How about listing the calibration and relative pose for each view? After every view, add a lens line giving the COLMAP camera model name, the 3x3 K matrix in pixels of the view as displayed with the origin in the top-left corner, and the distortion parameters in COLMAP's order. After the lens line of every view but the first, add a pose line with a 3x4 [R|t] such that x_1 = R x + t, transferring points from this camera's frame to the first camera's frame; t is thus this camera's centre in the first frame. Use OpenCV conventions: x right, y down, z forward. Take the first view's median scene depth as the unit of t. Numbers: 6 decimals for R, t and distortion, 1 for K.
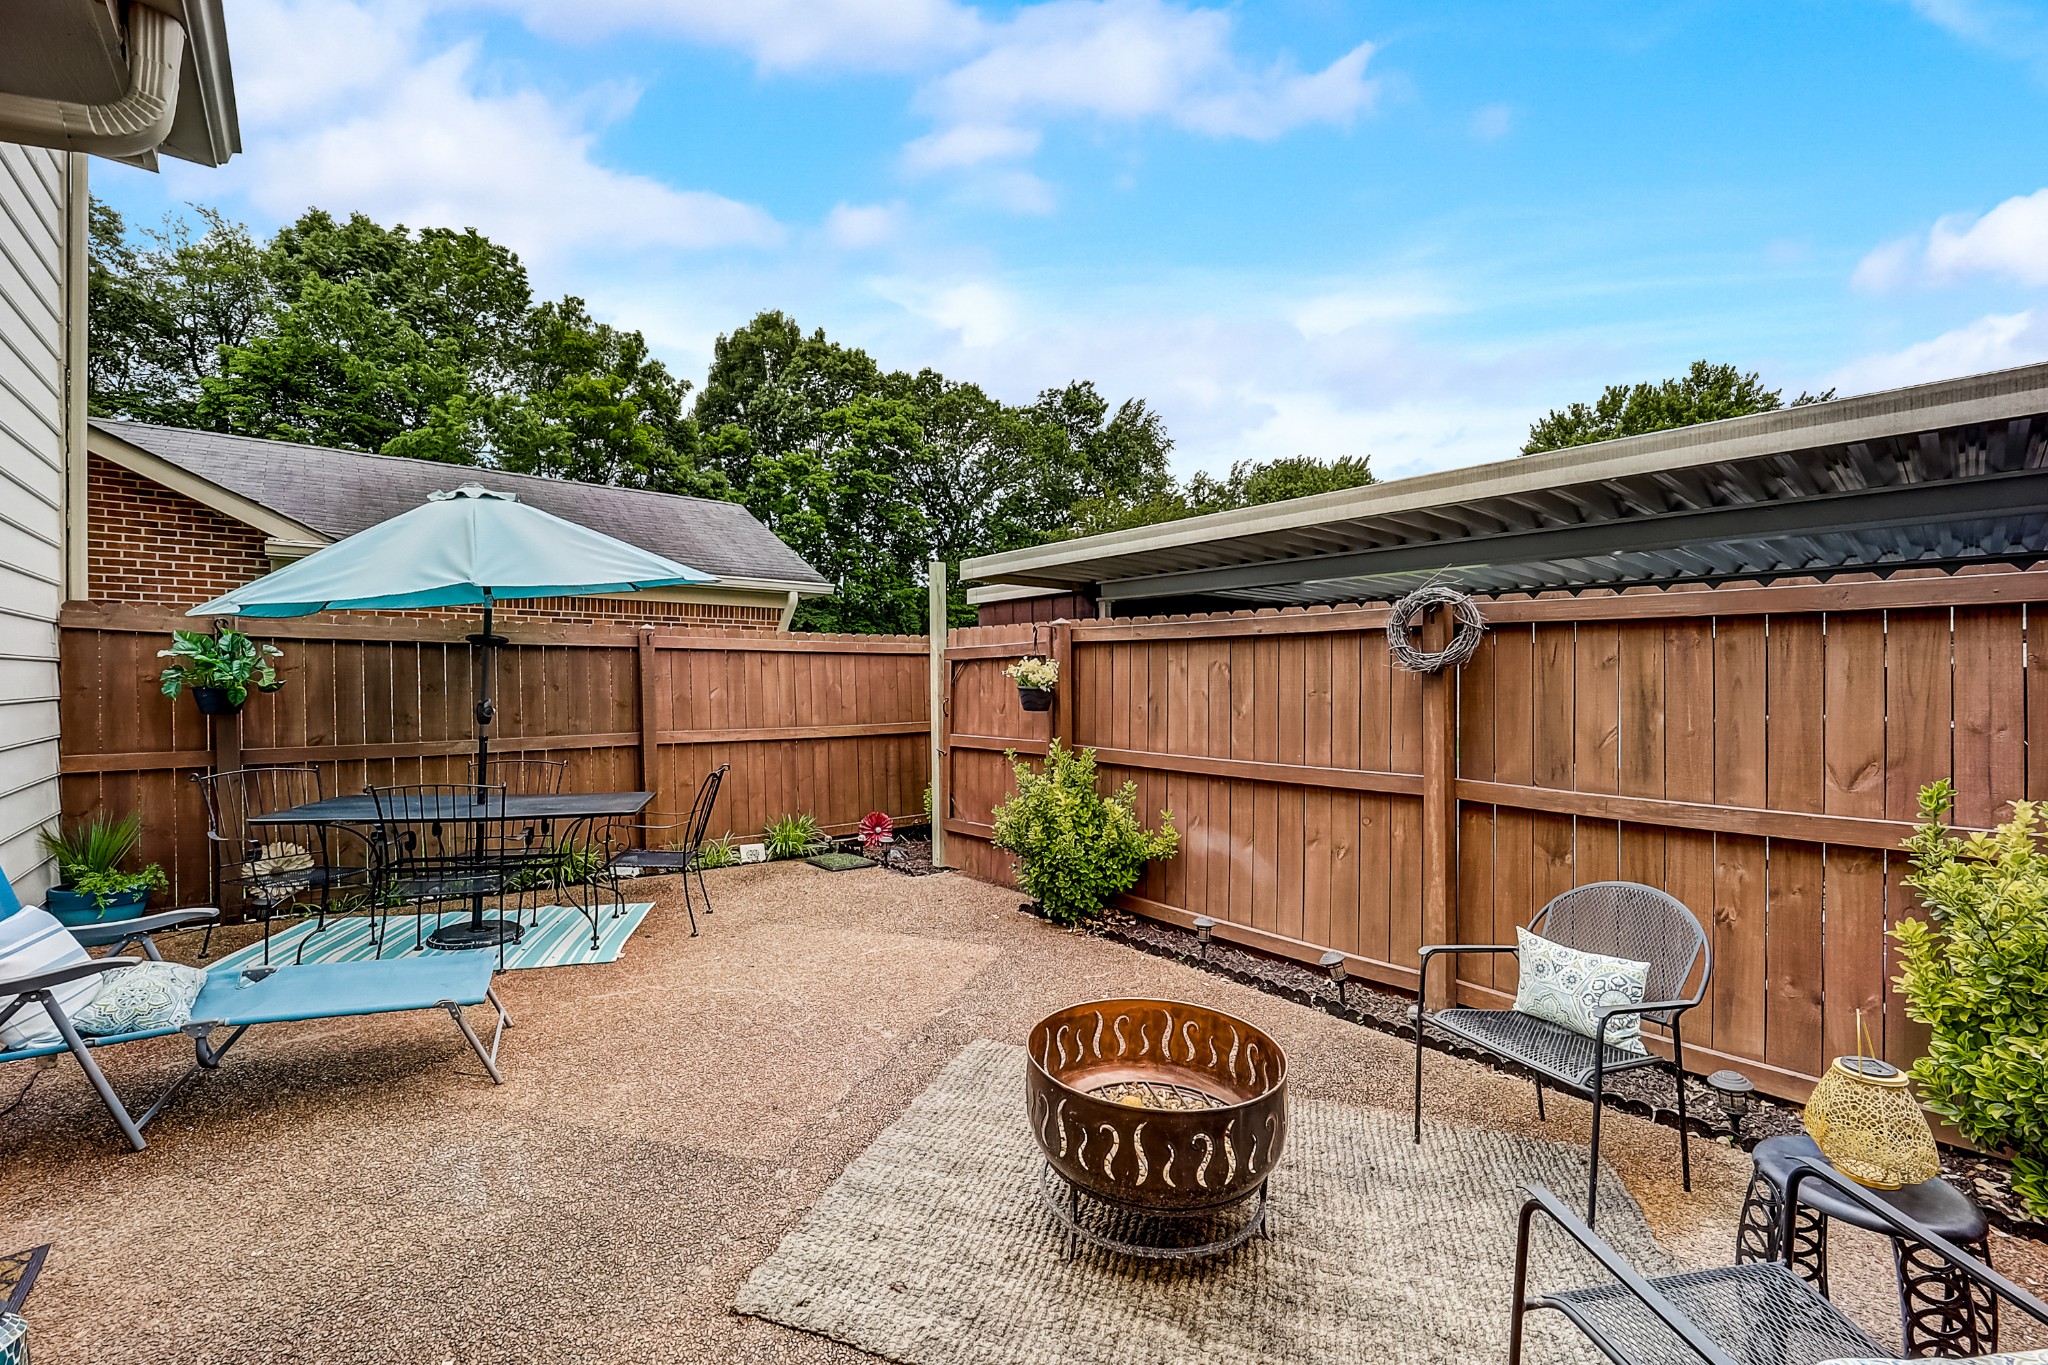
lens RADIAL K [[832.3, 0, 1031.9], [0, 832.3, 659.0], [0, 0, 1]] dist [-0.014072, -0.000607]
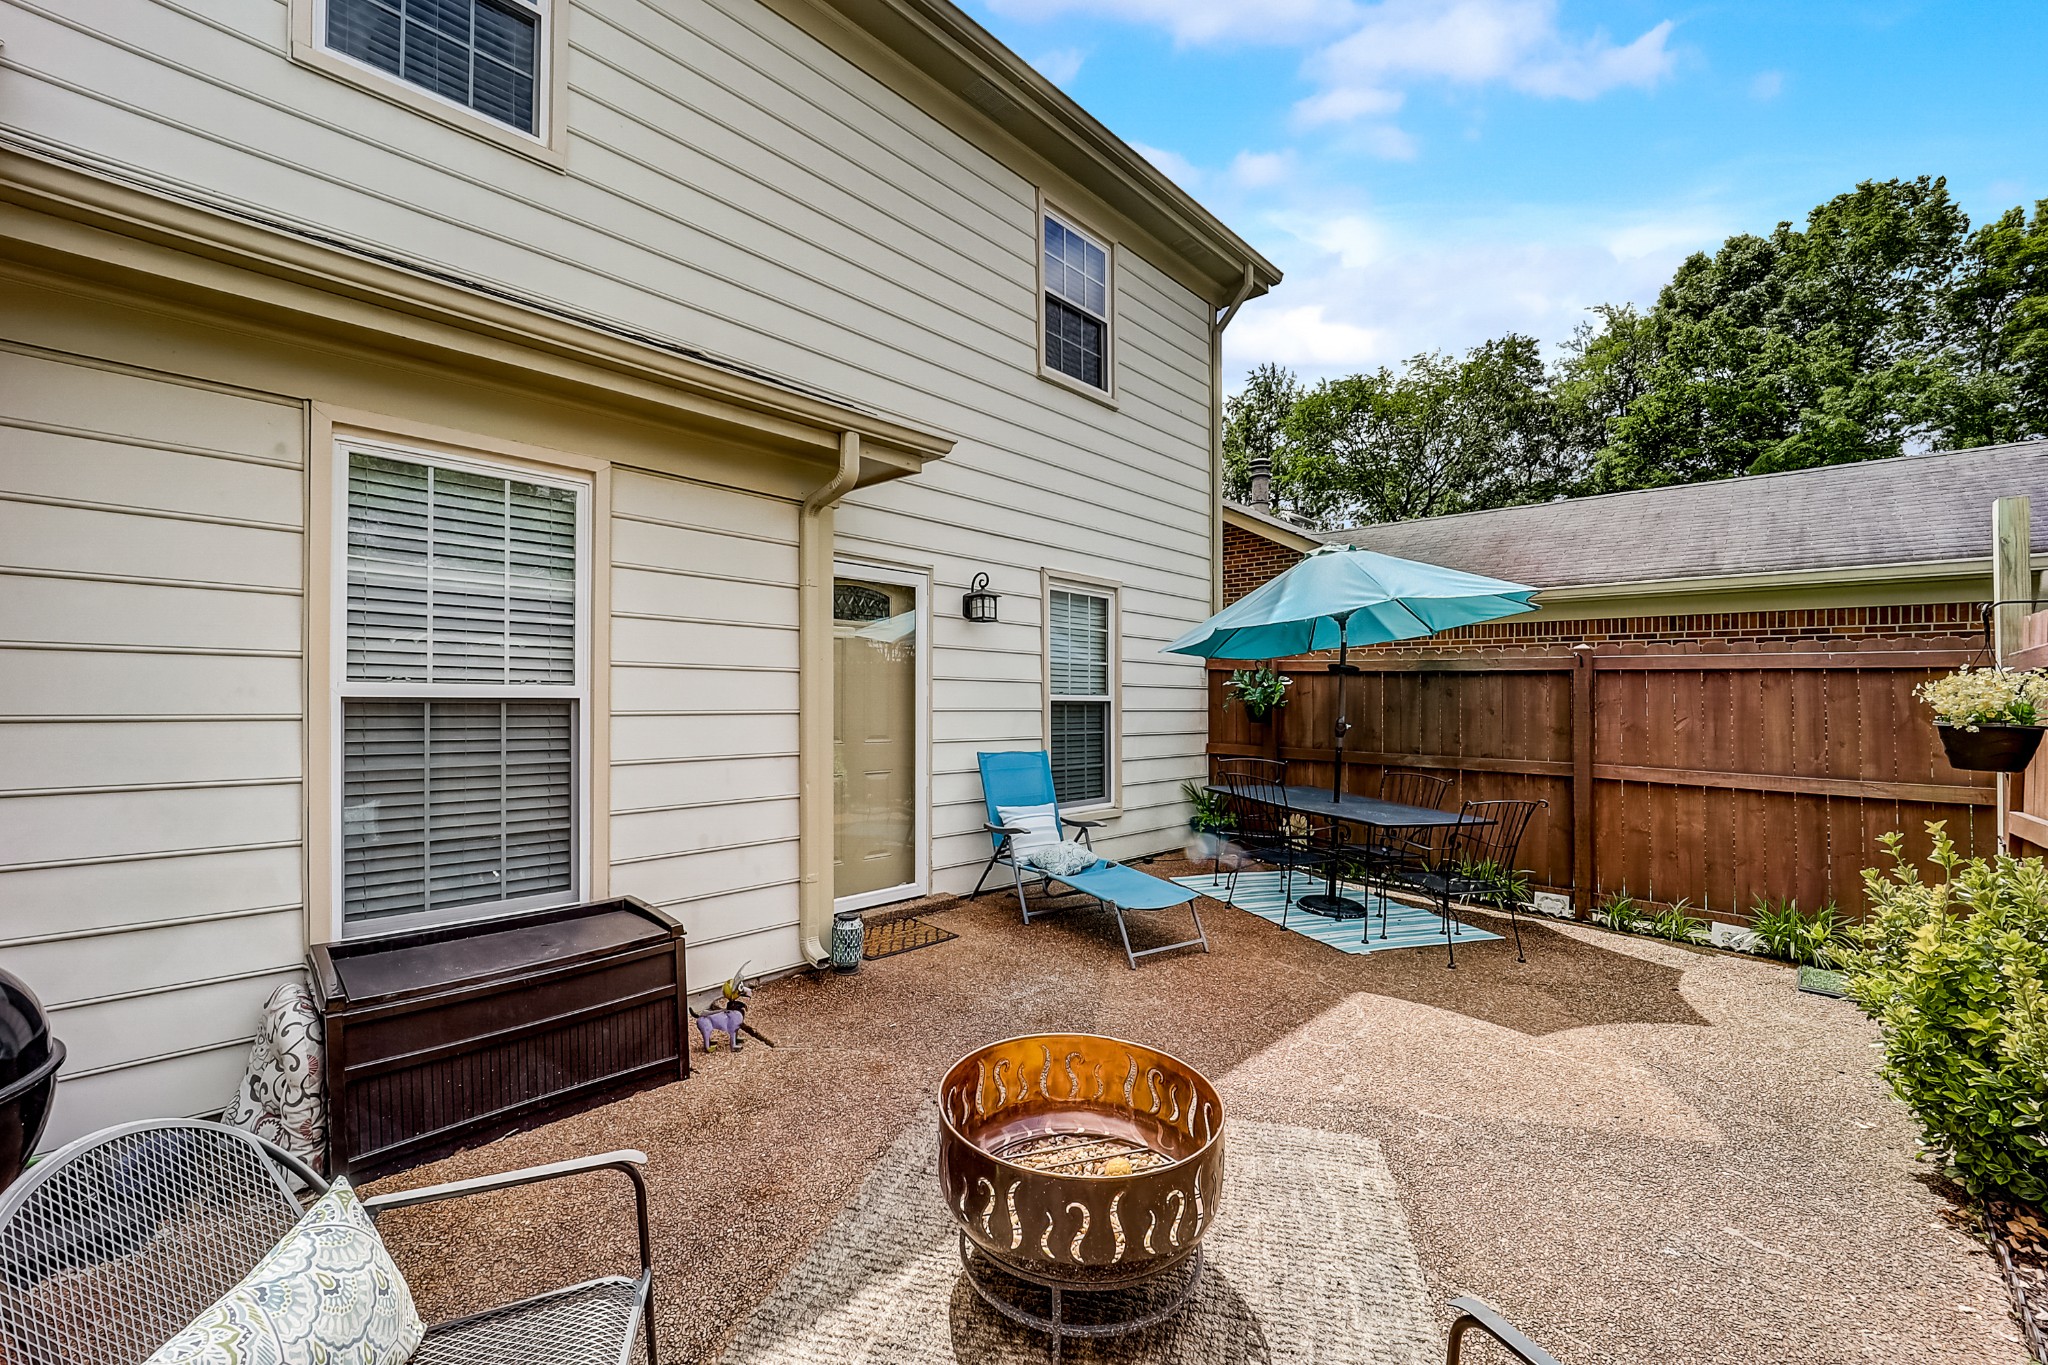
lens RADIAL K [[832.3, 0, 1031.9], [0, 832.3, 659.0], [0, 0, 1]] dist [-0.014072, -0.000607]
pose [[0.111813, -0.036076, -0.993074, 0.403158], [0.005384, 0.999348, -0.035698, 0.001968], [0.993715, -0.001355, 0.111934, 0.309451]]
